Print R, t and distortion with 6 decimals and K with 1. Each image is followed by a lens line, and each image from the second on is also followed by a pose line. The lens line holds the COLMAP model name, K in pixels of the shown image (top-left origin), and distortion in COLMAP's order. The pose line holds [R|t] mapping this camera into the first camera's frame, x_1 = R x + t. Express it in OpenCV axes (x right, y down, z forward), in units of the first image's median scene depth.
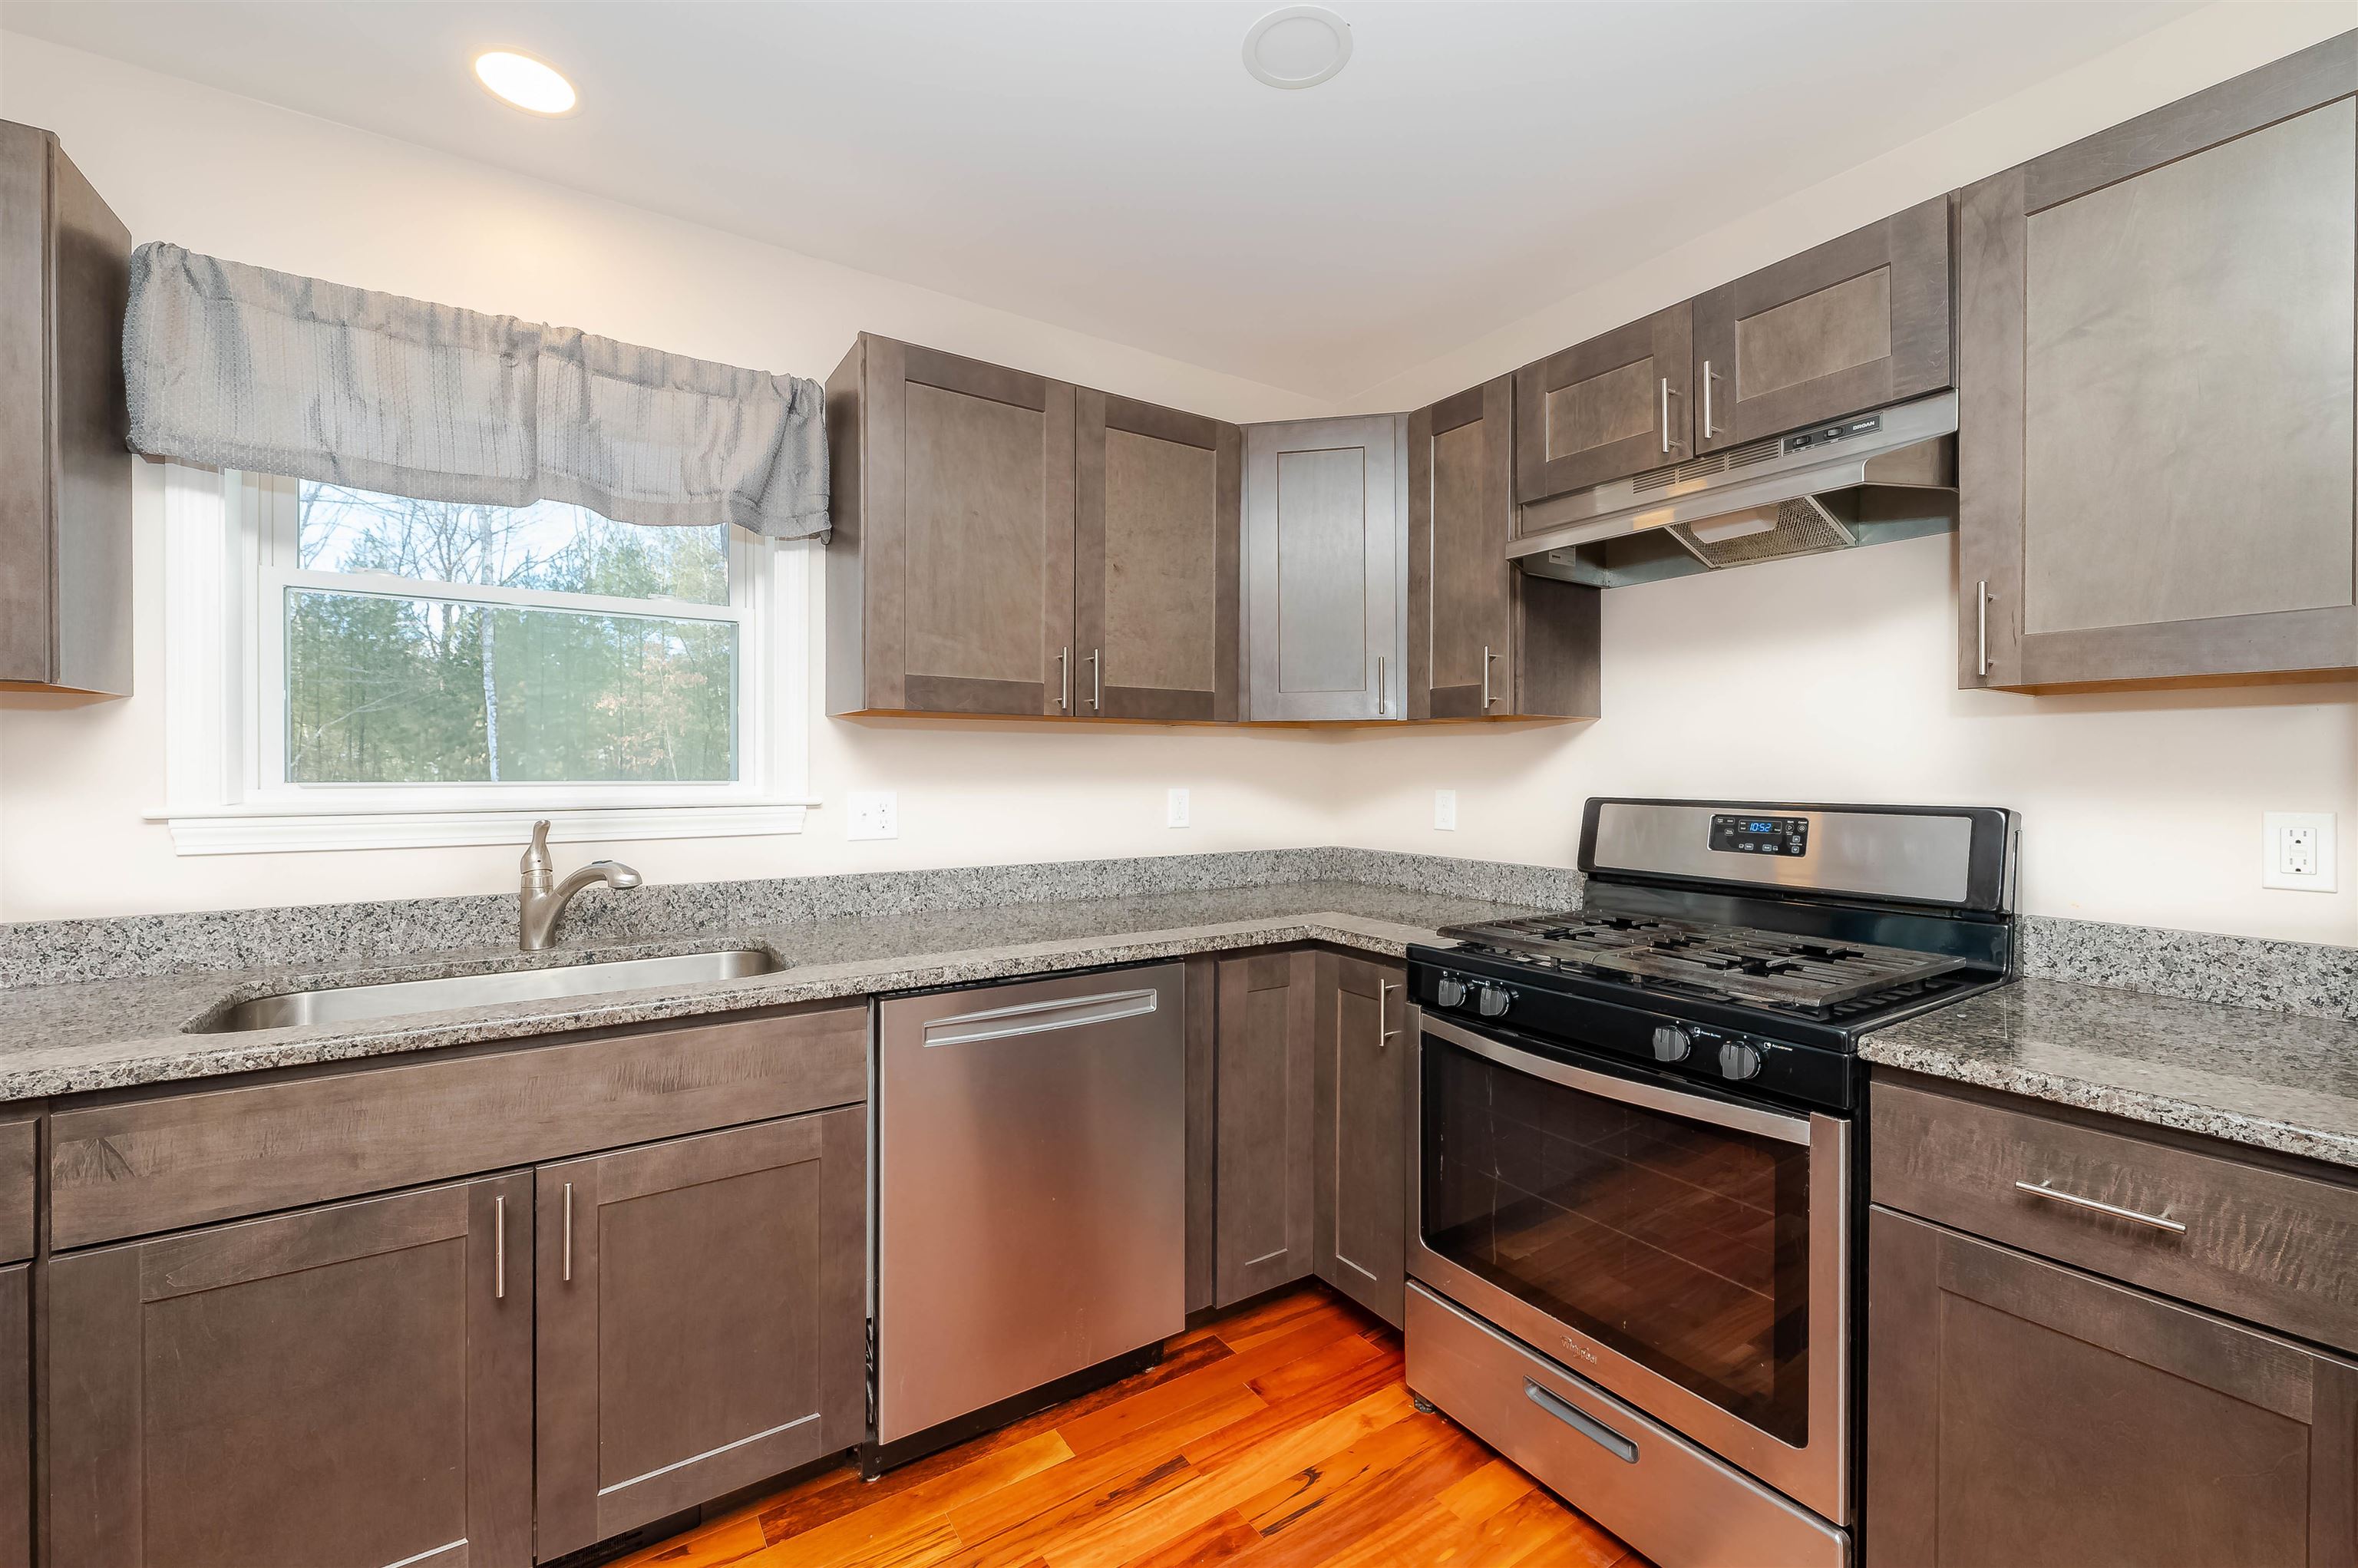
lens RADIAL K [[915.2, 0, 1144.0], [0, 915.2, 774.6], [0, 0, 1]] dist [0.007259, -0.000029]
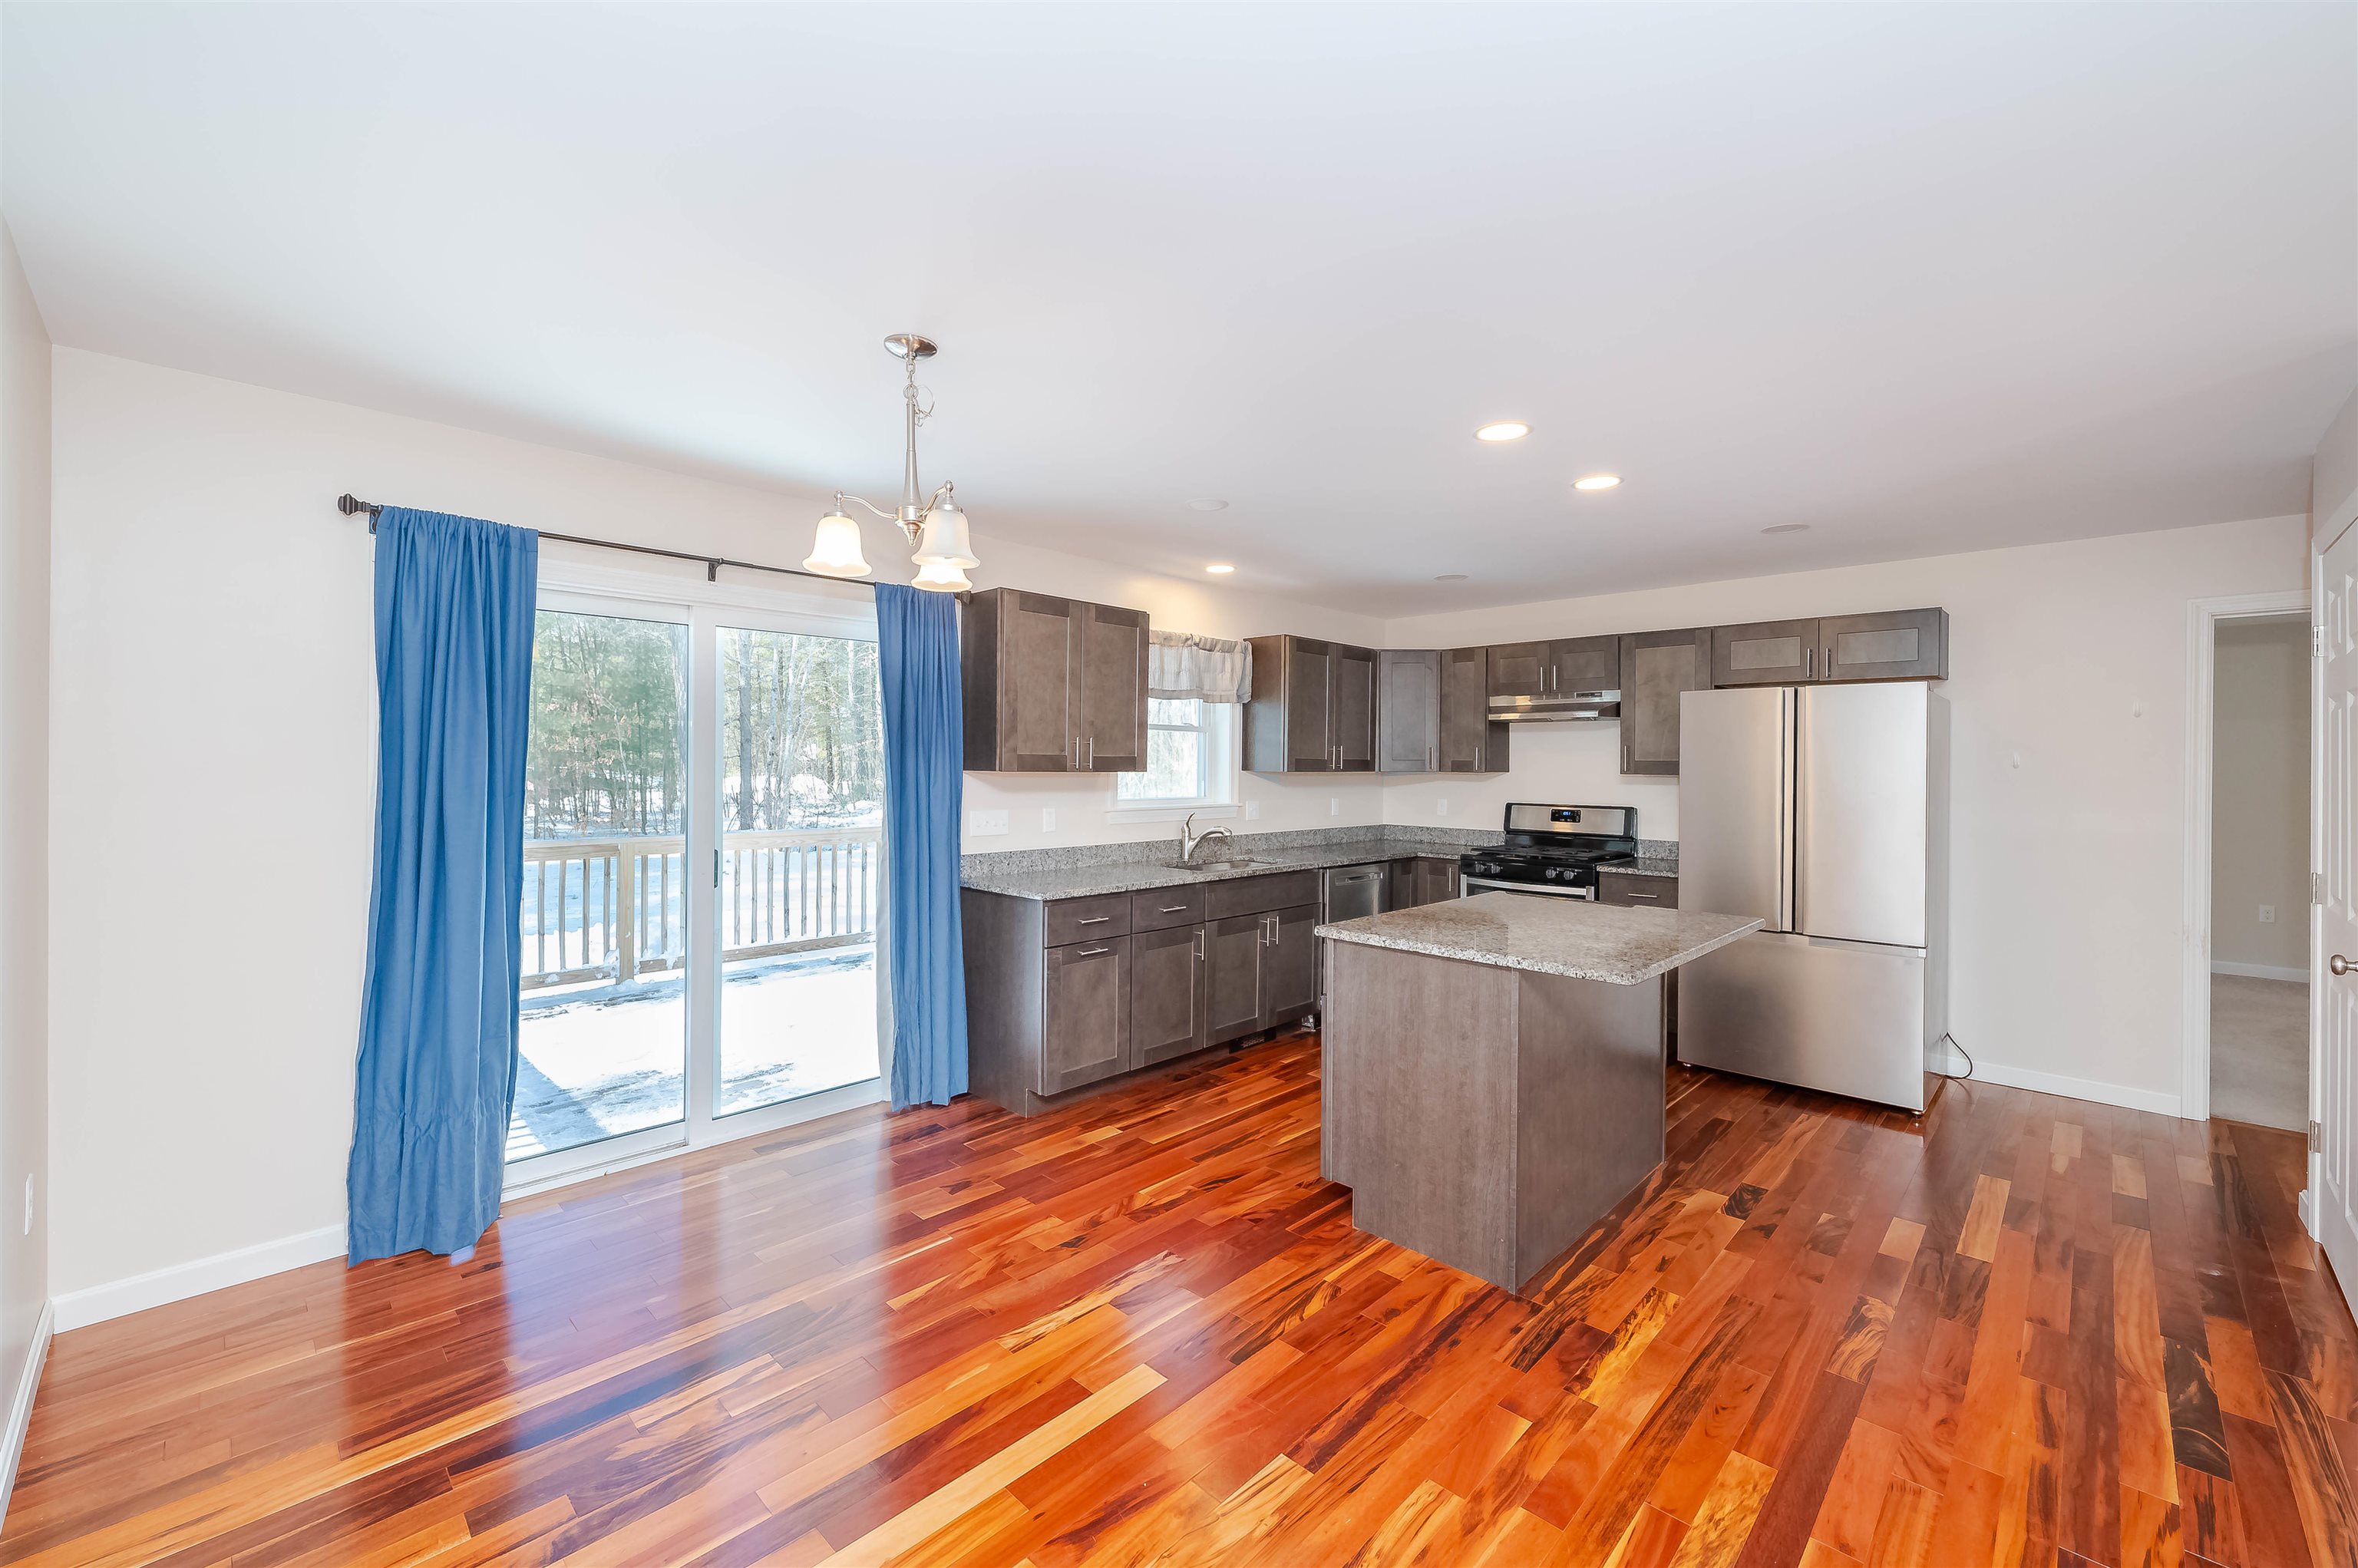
lens RADIAL K [[953.3, 0, 1157.0], [0, 953.3, 765.5], [0, 0, 1]] dist [-0.000838, -0.000067]
pose [[0.969253, 0.009666, 0.245875, -1.397817], [-0.009440, 0.999953, -0.002099, -0.079534], [-0.245884, -0.000287, 0.969299, -1.695347]]
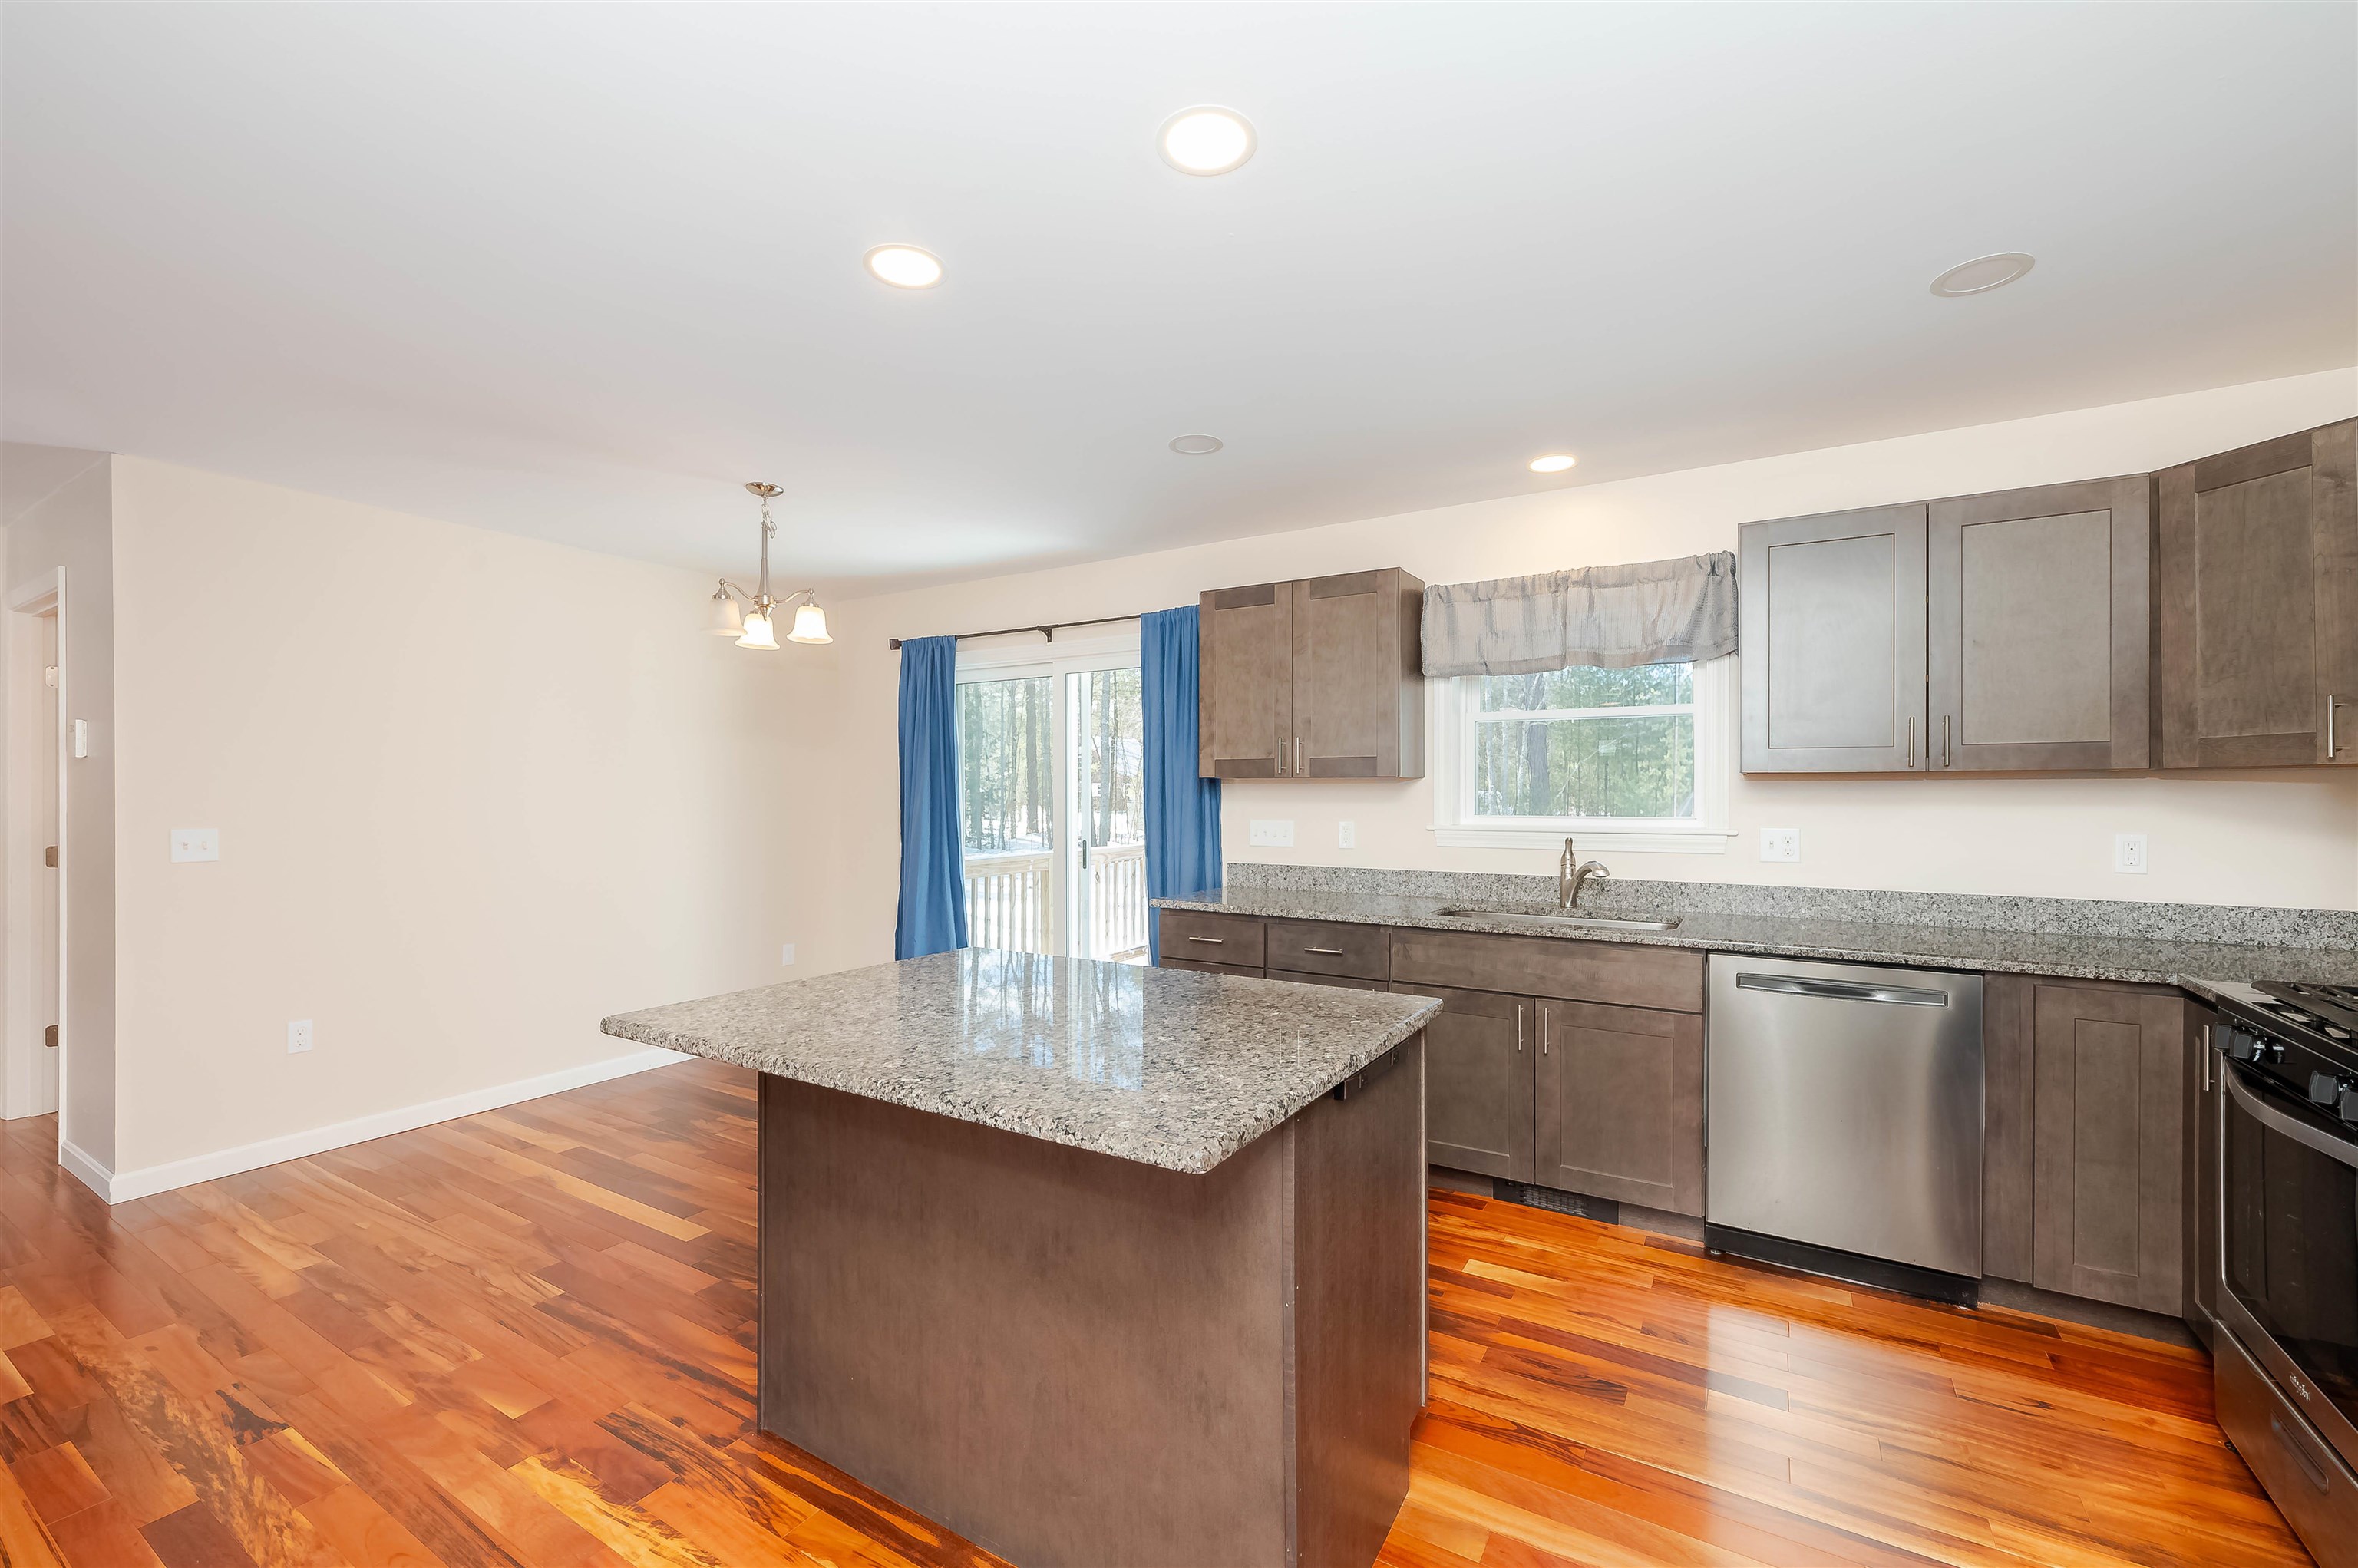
lens RADIAL K [[991.4, 0, 1247.3], [0, 991.4, 794.4], [0, 0, 1]] dist [0.001497, 0.000225]
pose [[0.474798, 0.002787, -0.880090, 0.757869], [-0.005291, 0.999986, 0.000312, -0.032602], [0.880079, 0.004509, 0.474806, -0.495539]]
